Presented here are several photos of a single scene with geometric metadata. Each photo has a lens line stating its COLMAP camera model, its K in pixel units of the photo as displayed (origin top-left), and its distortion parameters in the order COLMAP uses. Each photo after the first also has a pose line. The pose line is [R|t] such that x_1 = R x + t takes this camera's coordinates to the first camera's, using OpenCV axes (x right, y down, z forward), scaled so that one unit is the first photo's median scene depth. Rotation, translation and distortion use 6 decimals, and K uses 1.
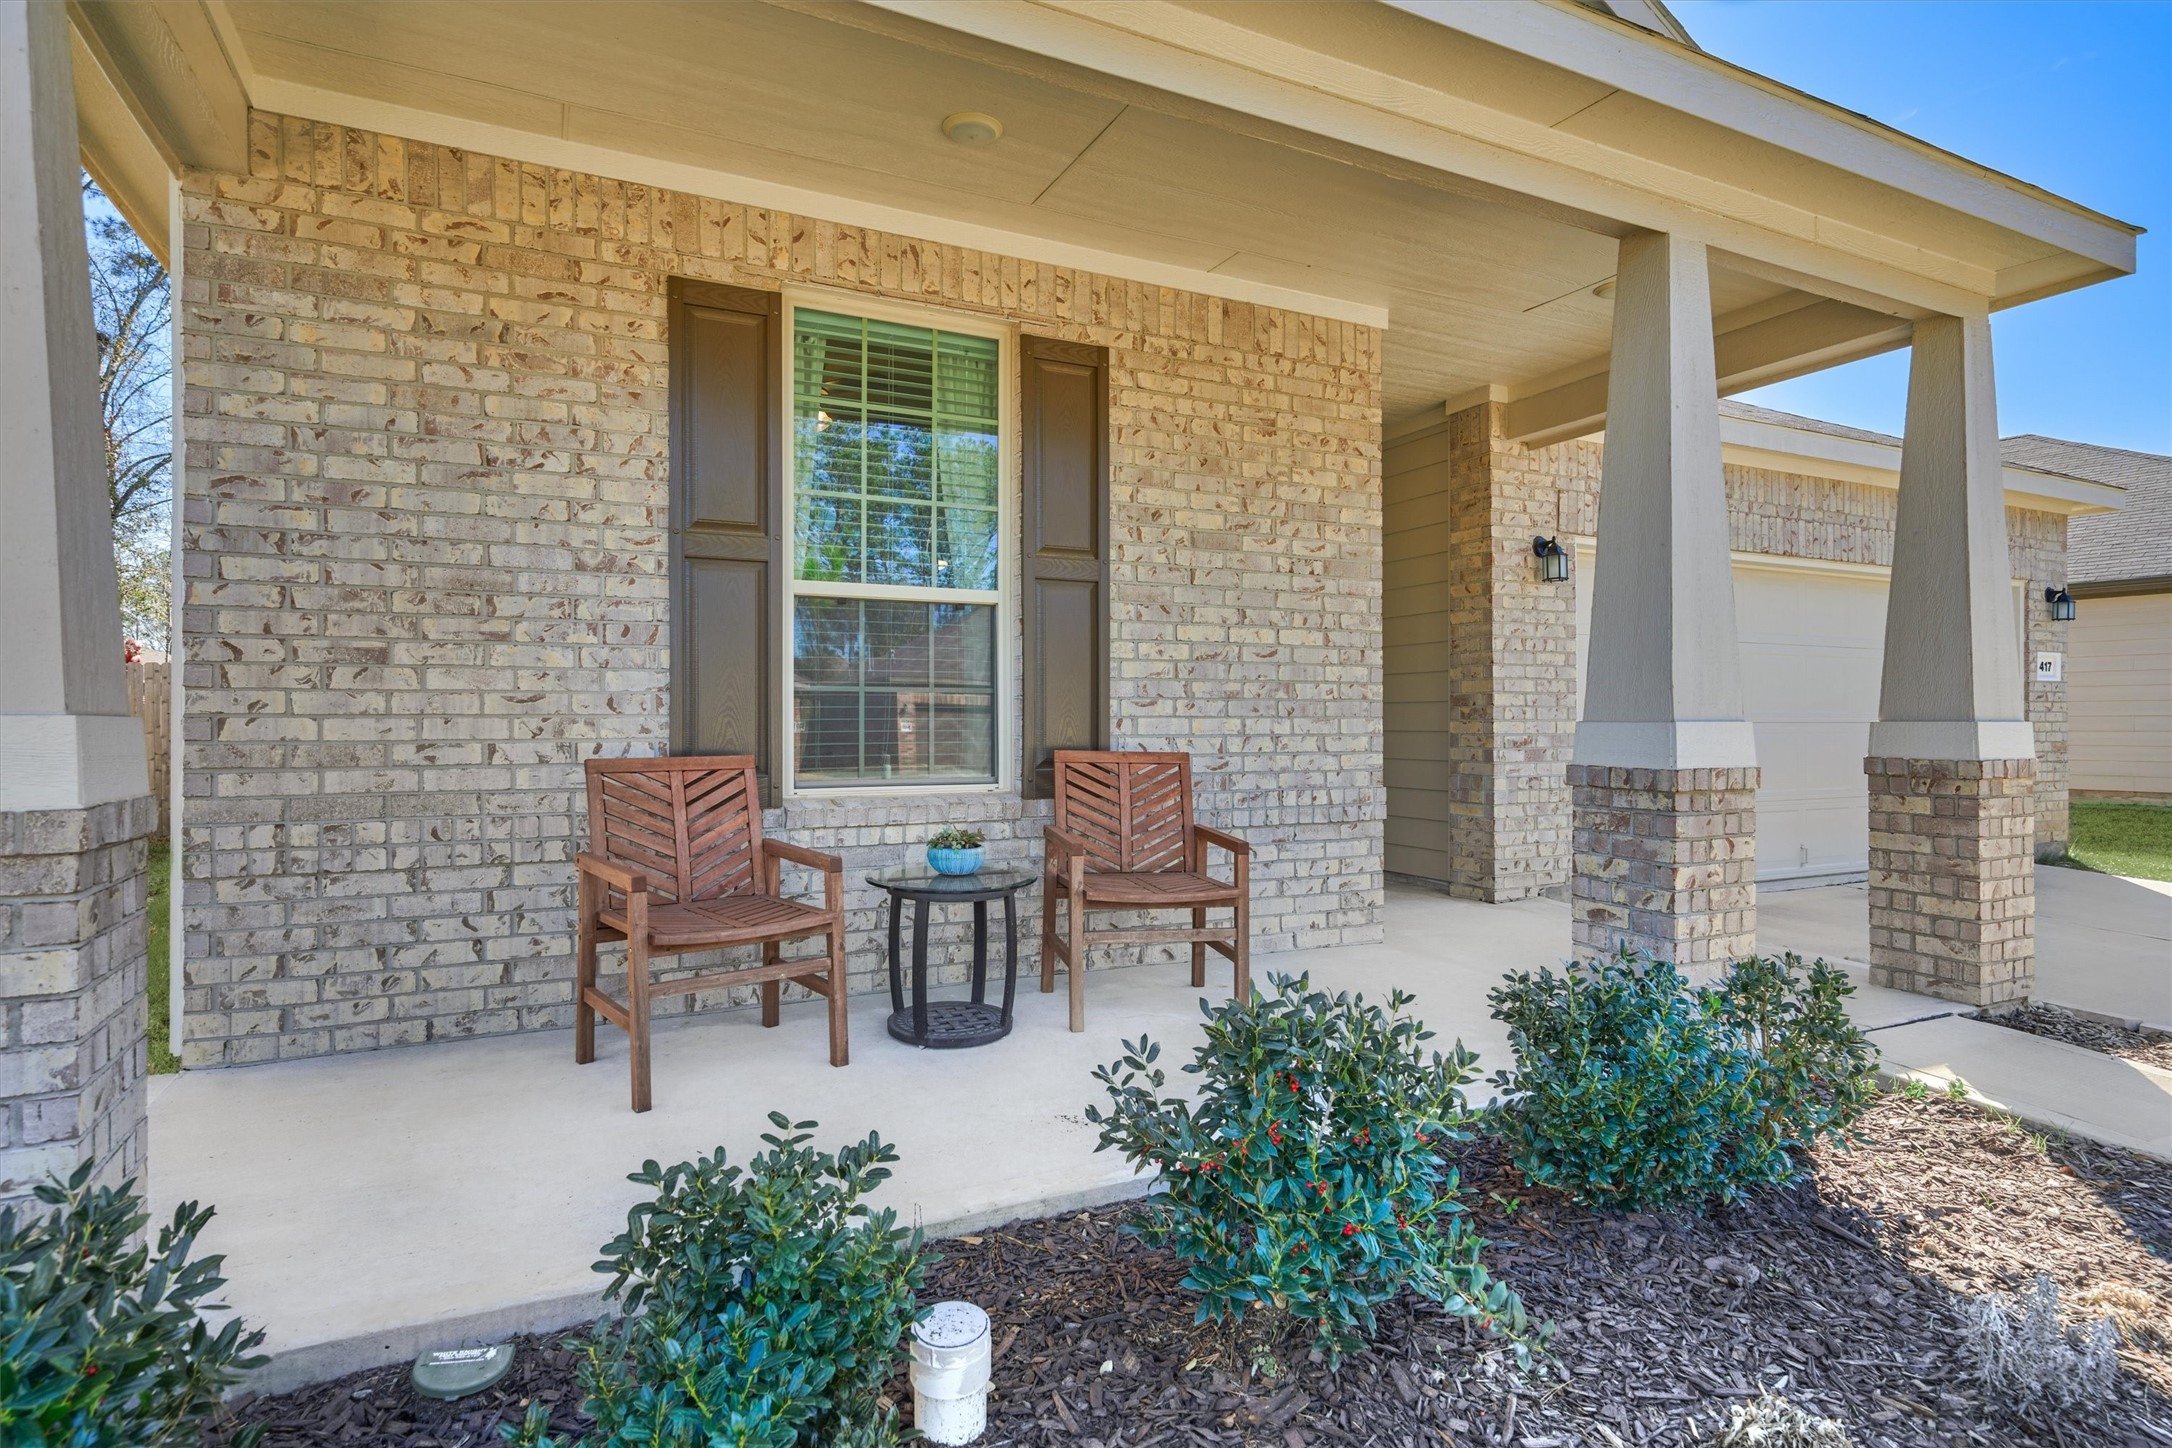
lens RADIAL K [[1001.1, 0, 1077.8], [0, 1001.1, 721.5], [0, 0, 1]] dist [0.001762, 0.000427]
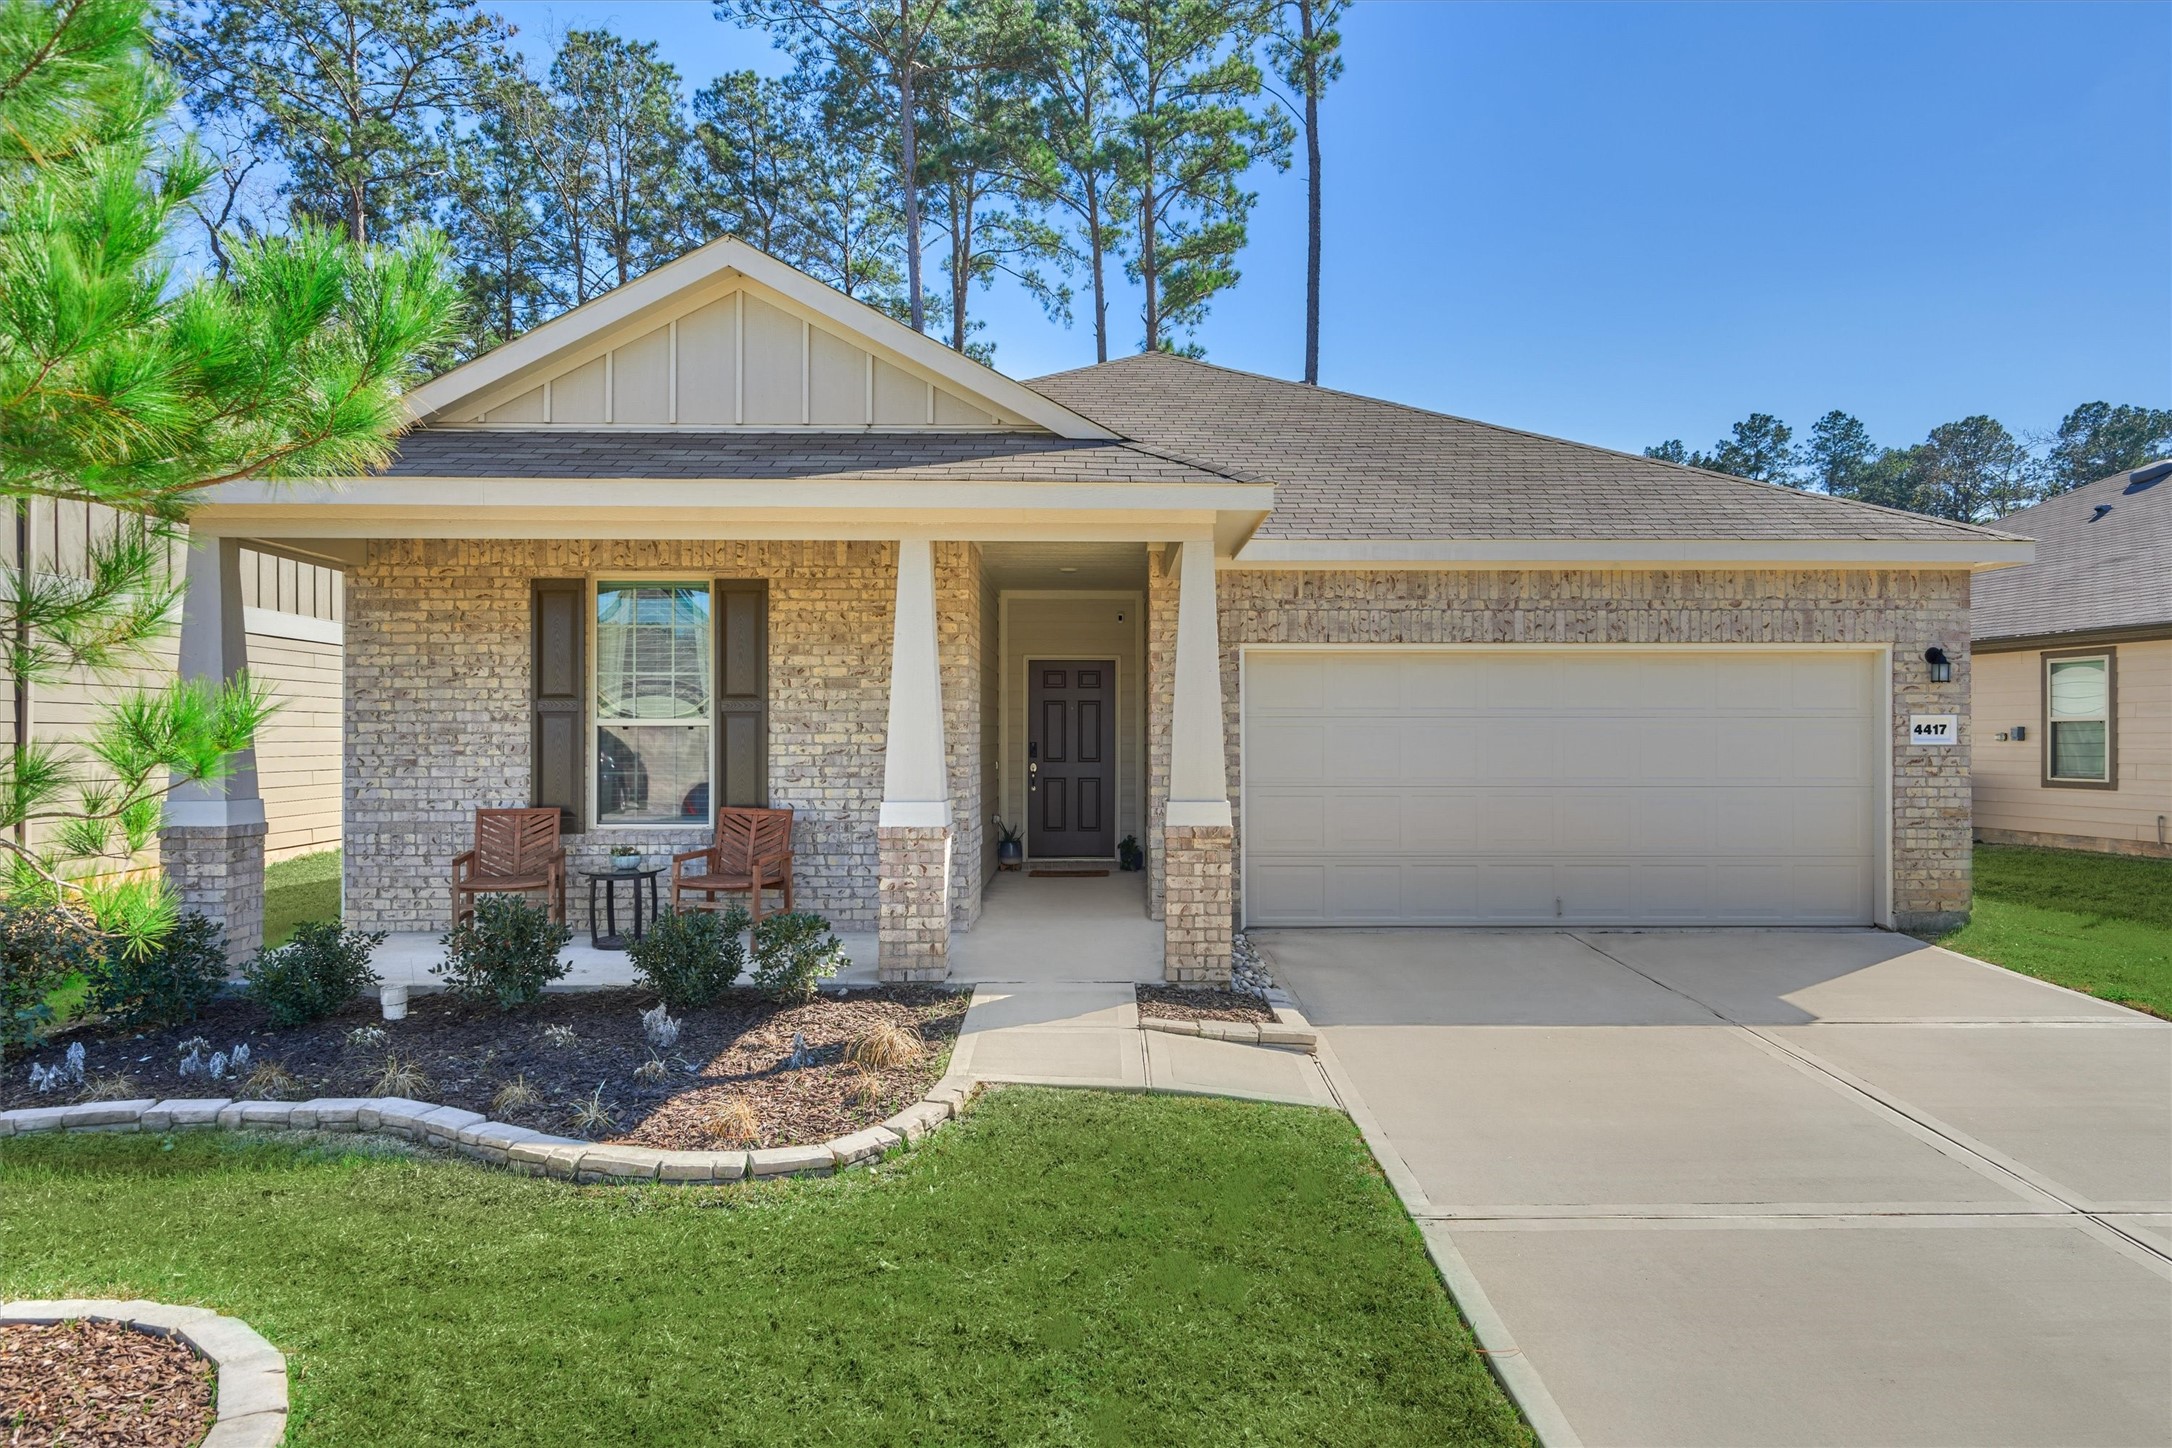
lens RADIAL K [[1088.7, 0, 1085.6], [0, 1088.7, 746.7], [0, 0, 1]] dist [0.003459, 0.000381]
pose [[0.929936, 0.000827, -0.367719, 1.569822], [-0.001531, 0.999998, -0.001622, -0.093827], [0.367717, 0.002071, 0.929935, -0.723949]]
